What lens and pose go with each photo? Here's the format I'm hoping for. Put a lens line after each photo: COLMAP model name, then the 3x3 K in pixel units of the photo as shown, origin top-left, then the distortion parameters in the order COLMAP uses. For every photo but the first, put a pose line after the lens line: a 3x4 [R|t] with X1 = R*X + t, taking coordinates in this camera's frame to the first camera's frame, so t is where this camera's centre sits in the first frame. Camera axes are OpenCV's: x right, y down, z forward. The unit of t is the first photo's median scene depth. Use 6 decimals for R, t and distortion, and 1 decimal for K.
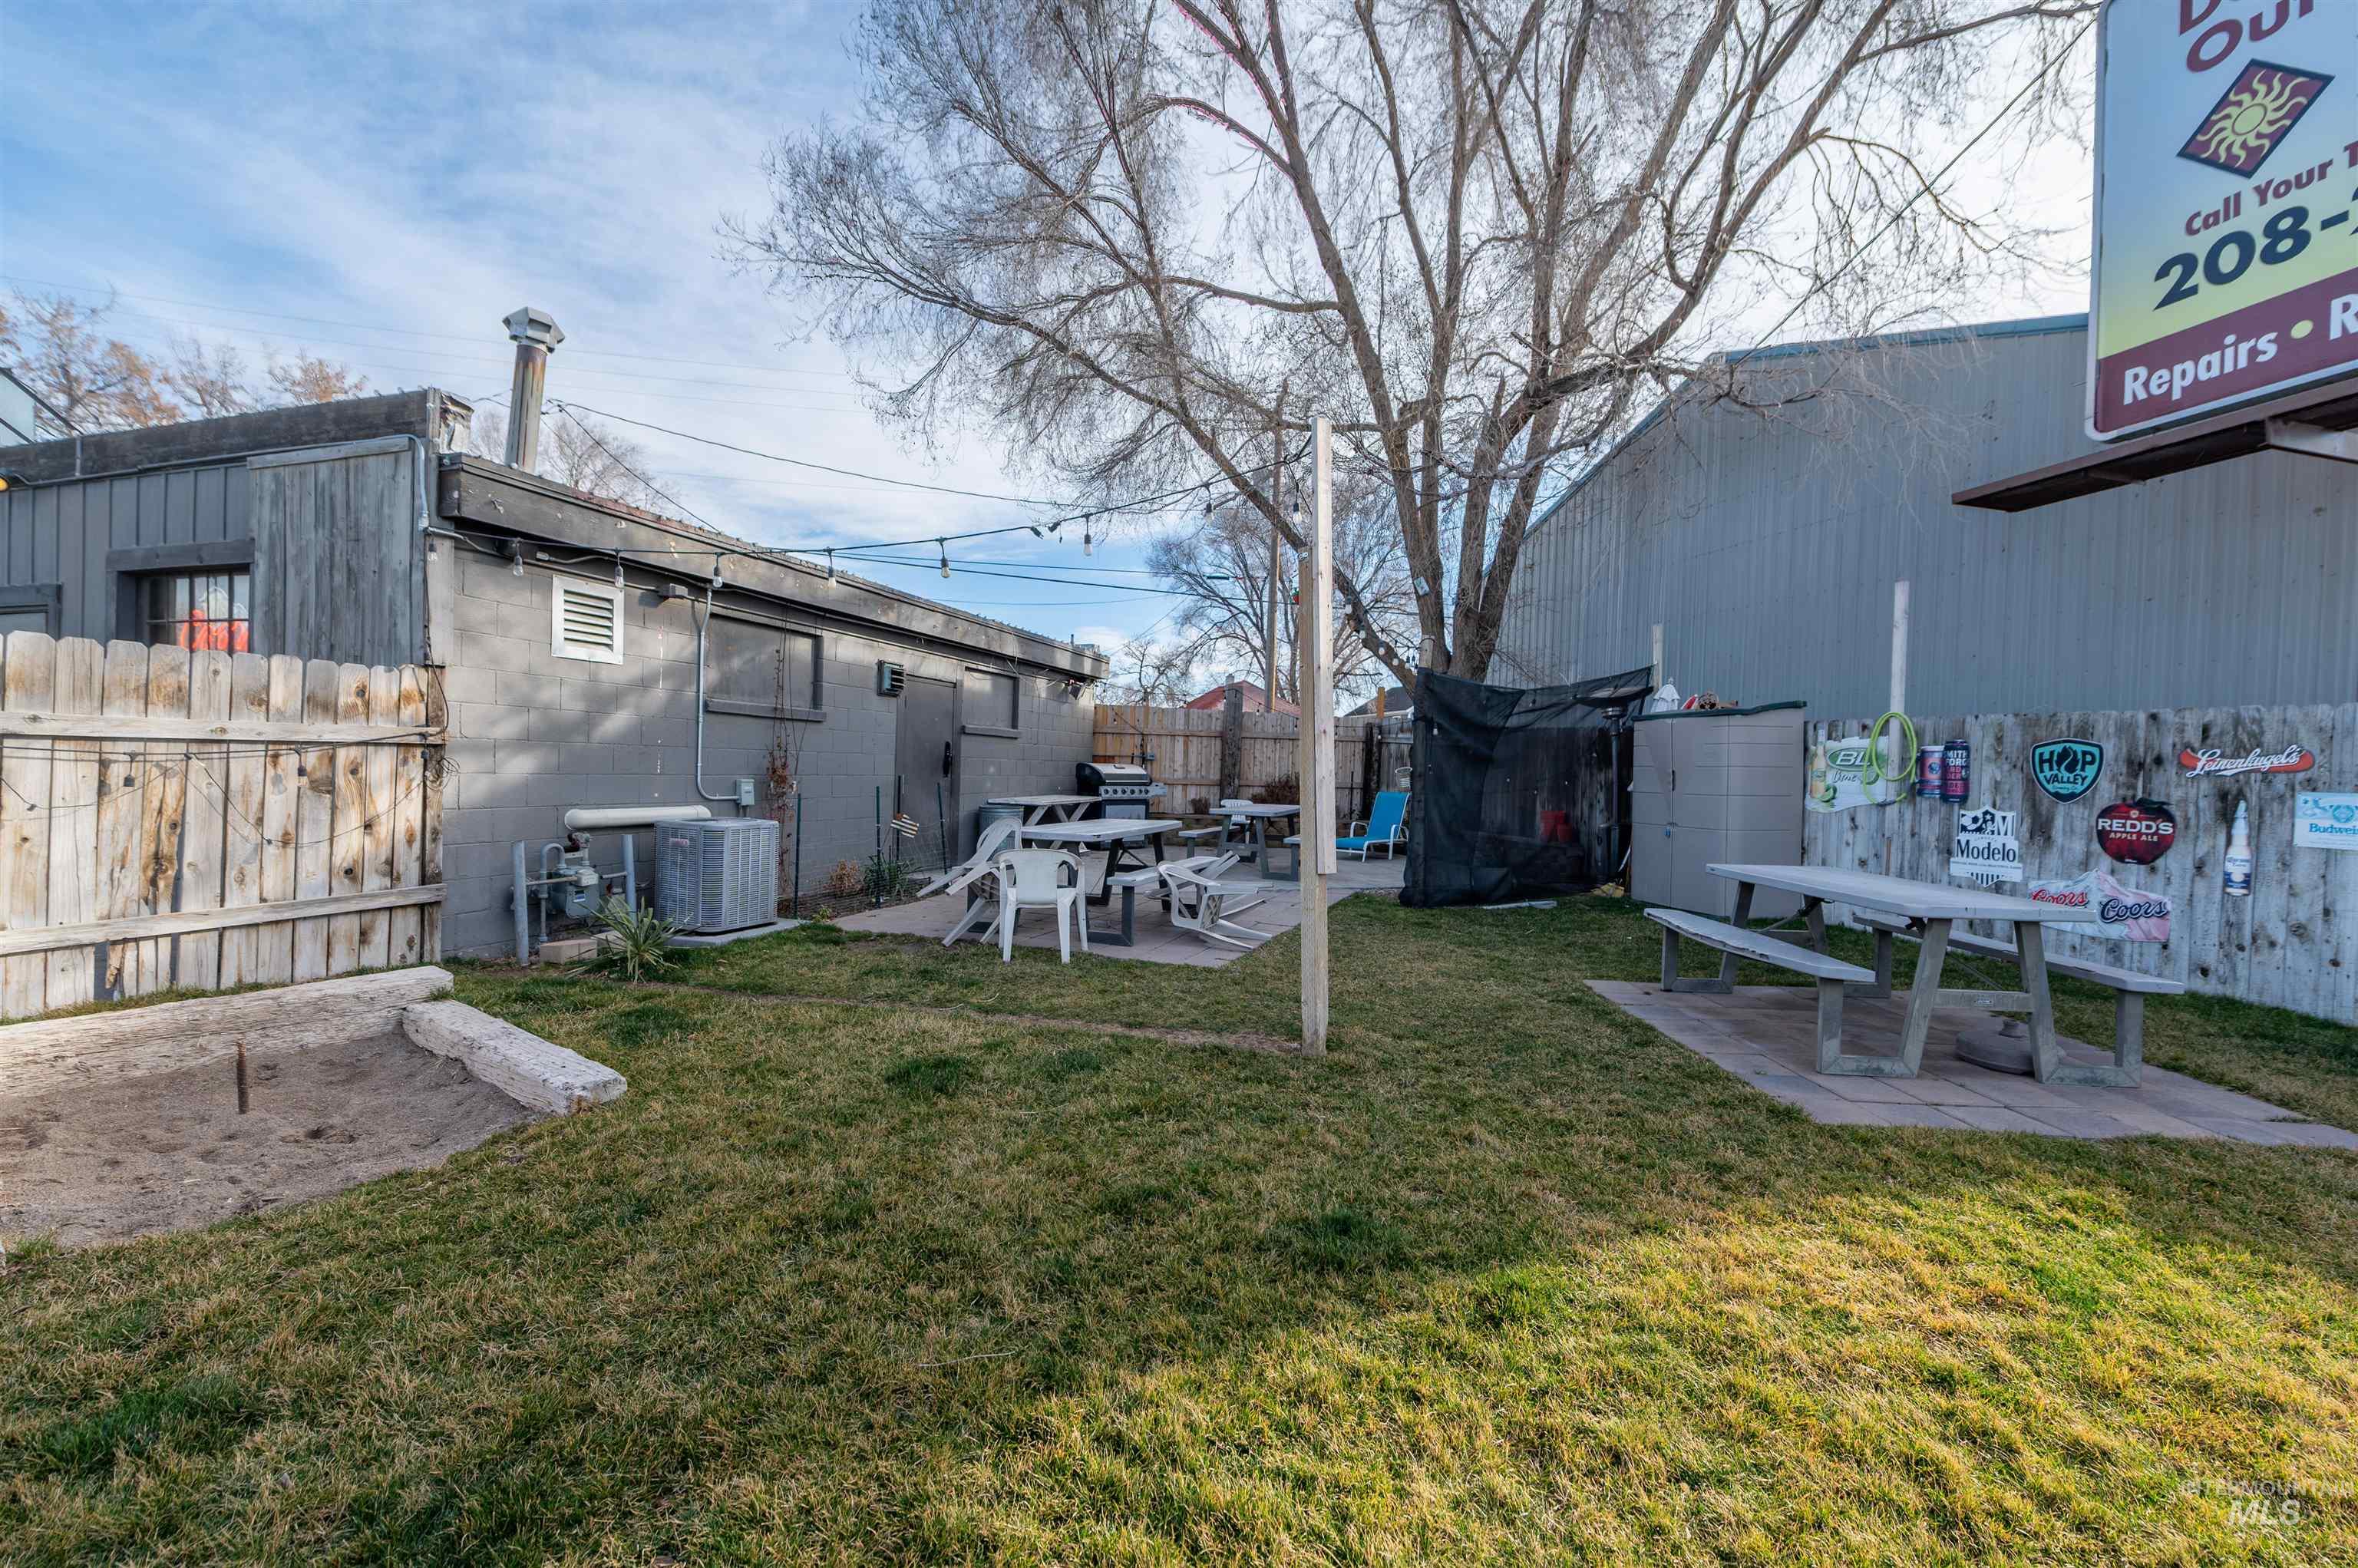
lens RADIAL K [[926.5, 0, 1187.6], [0, 926.5, 783.9], [0, 0, 1]] dist [-0.008930, -0.000088]
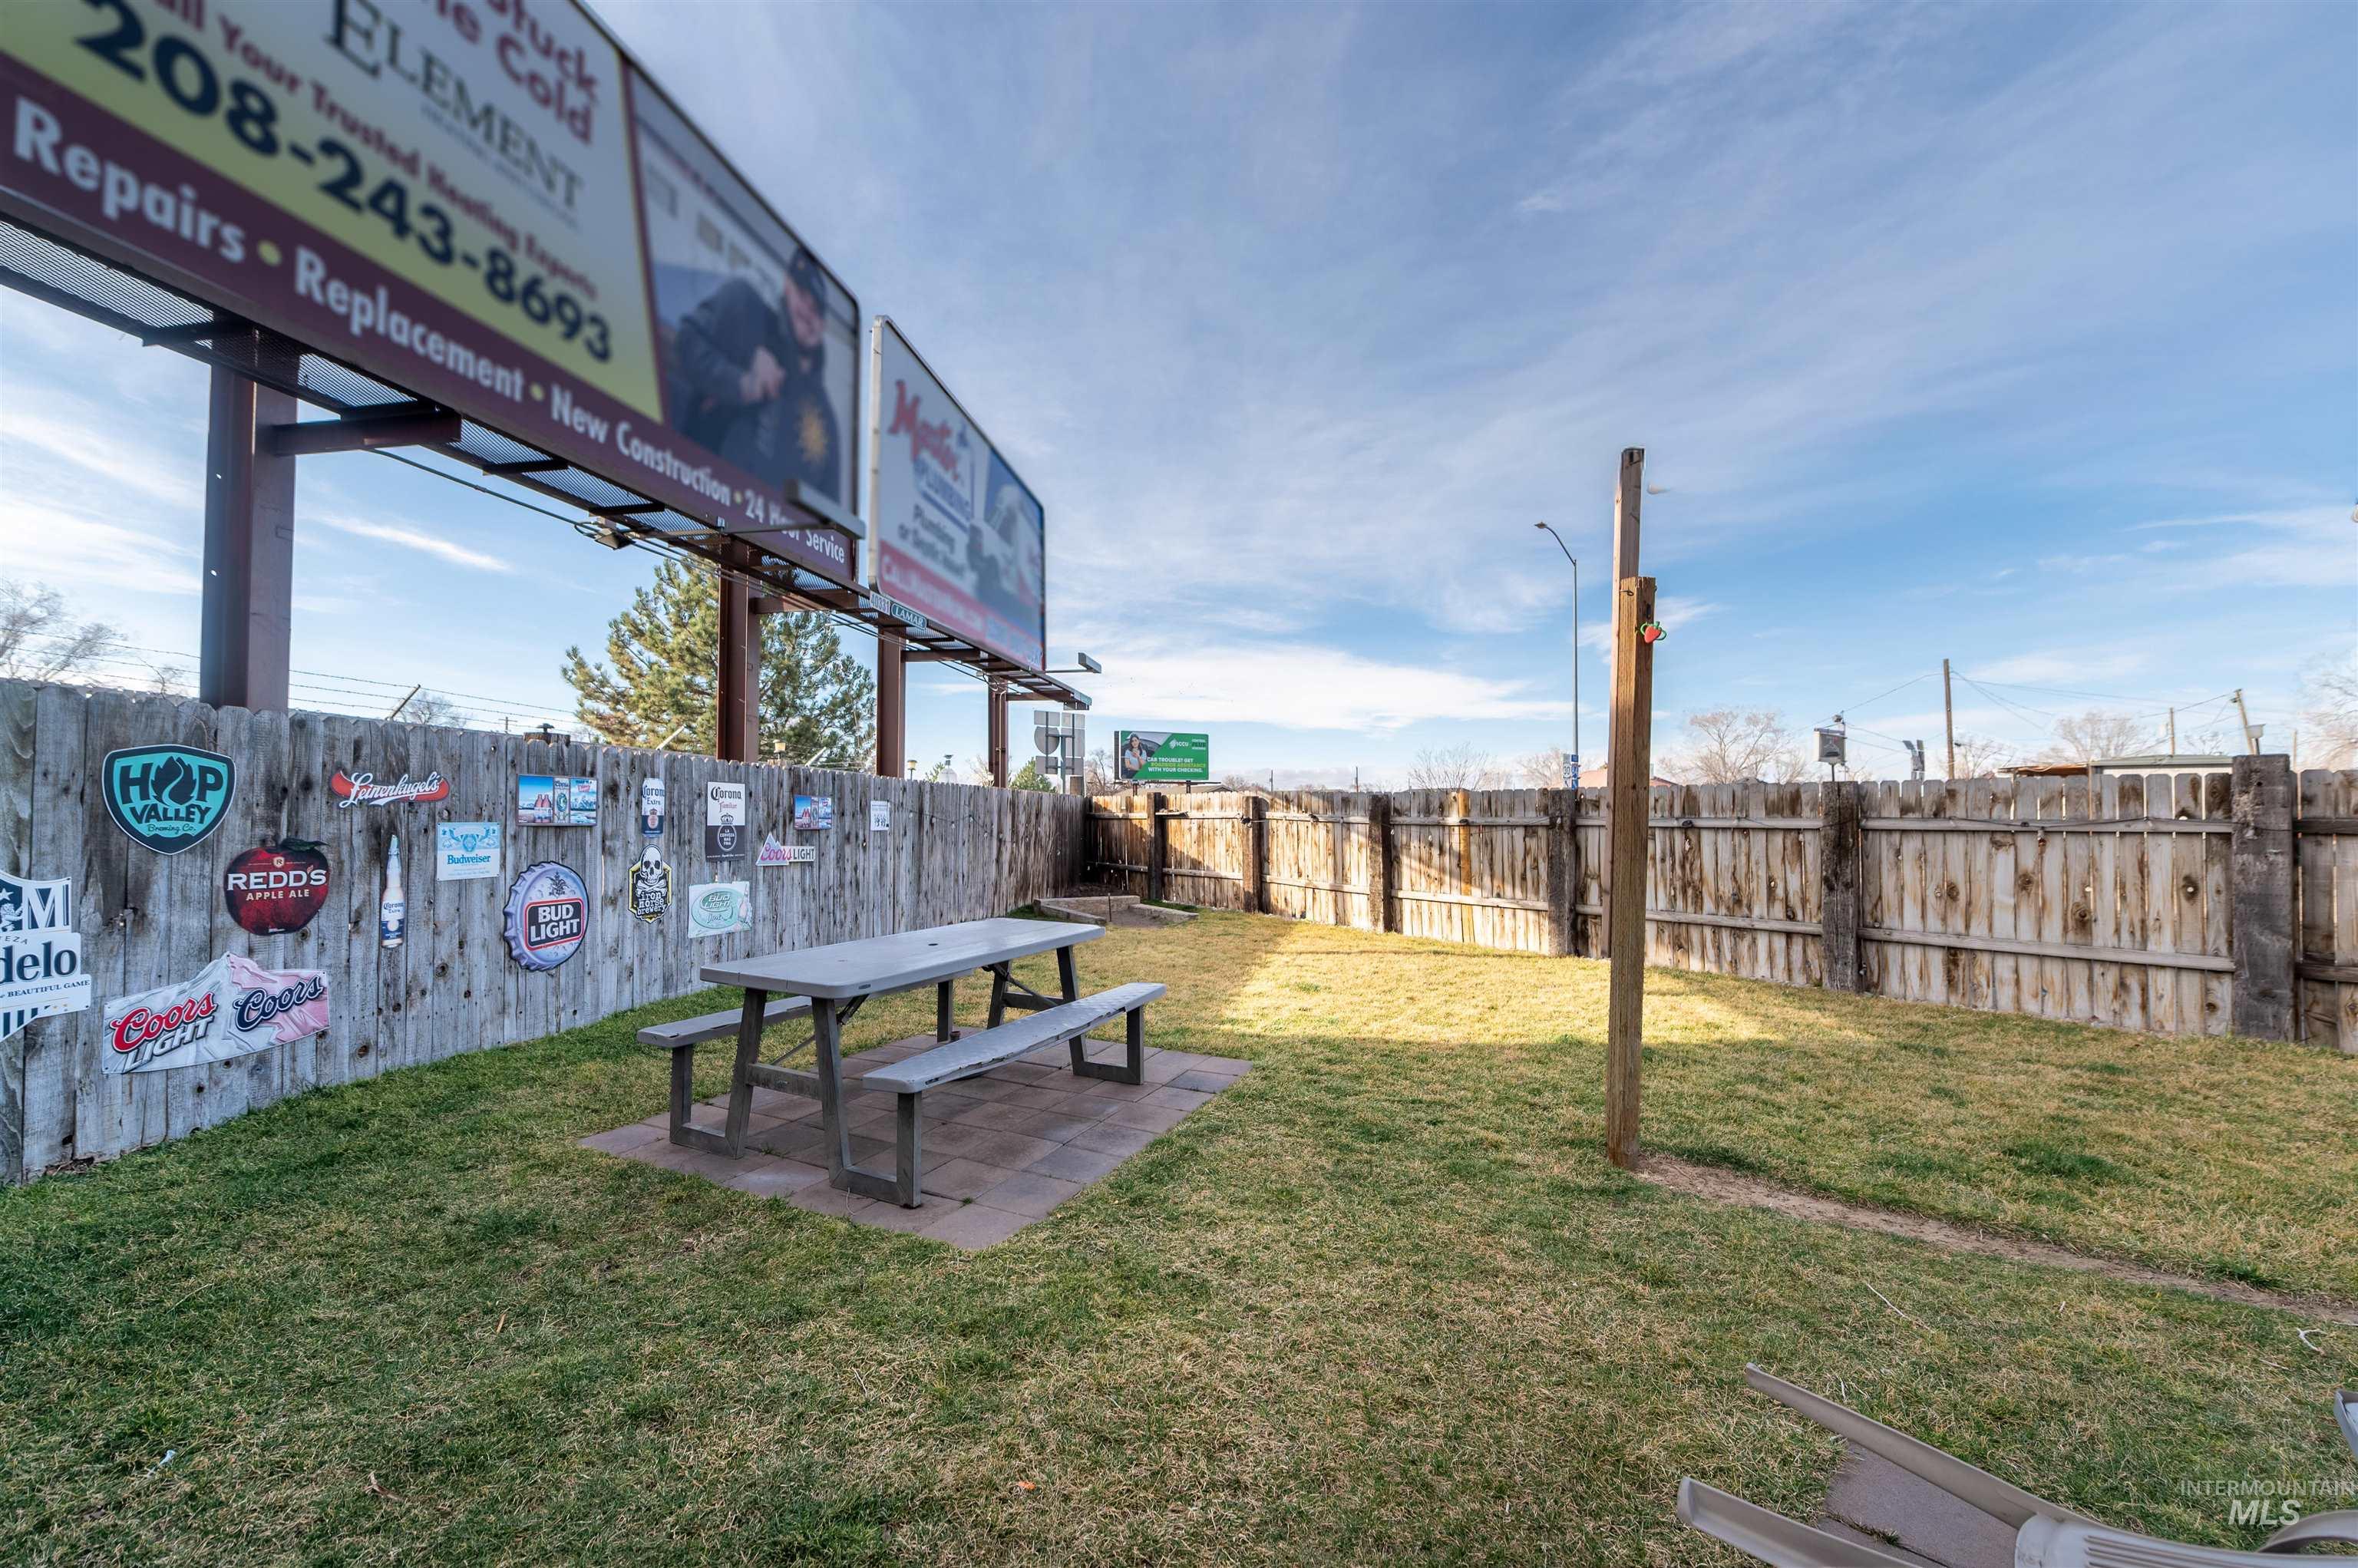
lens RADIAL K [[898.8, 0, 1179.0], [0, 898.8, 784.0], [0, 0, 1]] dist [-0.021902, -0.000020]
pose [[-0.921329, -0.027159, 0.387835, 0.148673], [-0.029902, 0.999552, -0.001039, -0.045072], [-0.387633, -0.012554, -0.921728, 1.332895]]
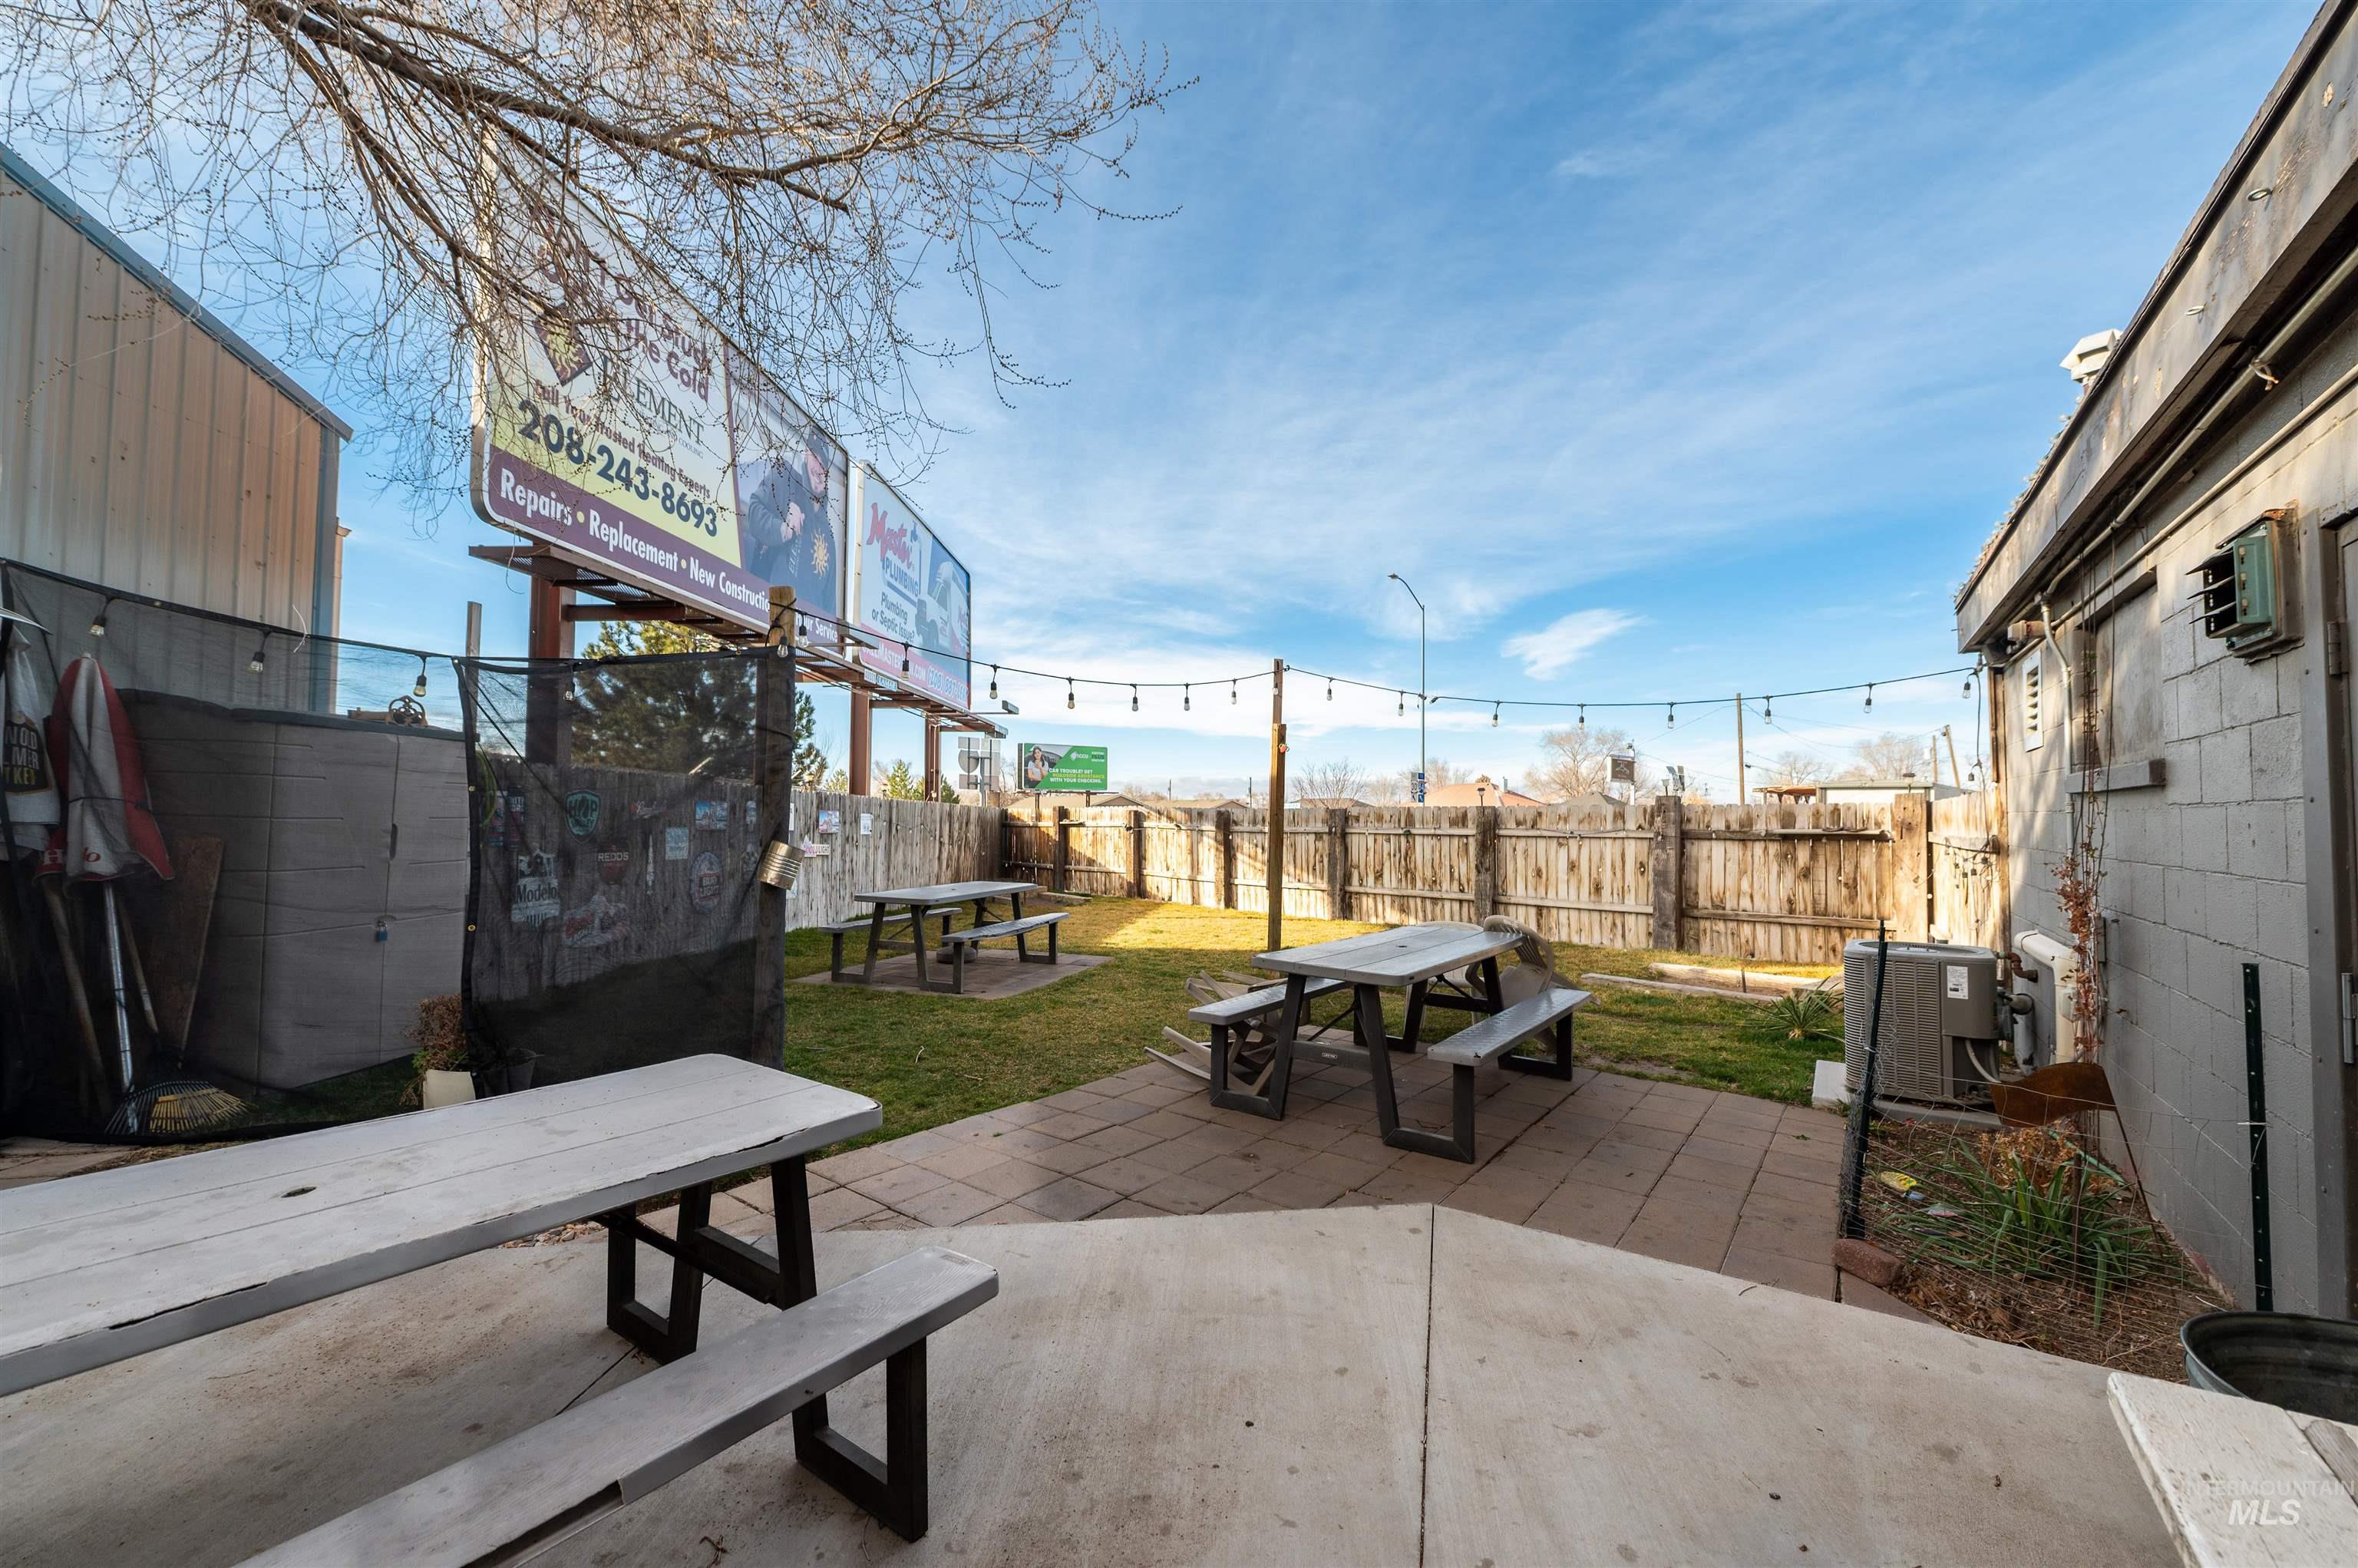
lens RADIAL K [[926.5, 0, 1187.6], [0, 926.5, 783.9], [0, 0, 1]] dist [-0.008930, -0.000088]
pose [[-0.959772, -0.033344, 0.278793, -0.157980], [-0.038249, 0.999194, -0.012172, -0.076777], [-0.278162, -0.022346, -0.960274, 2.054527]]
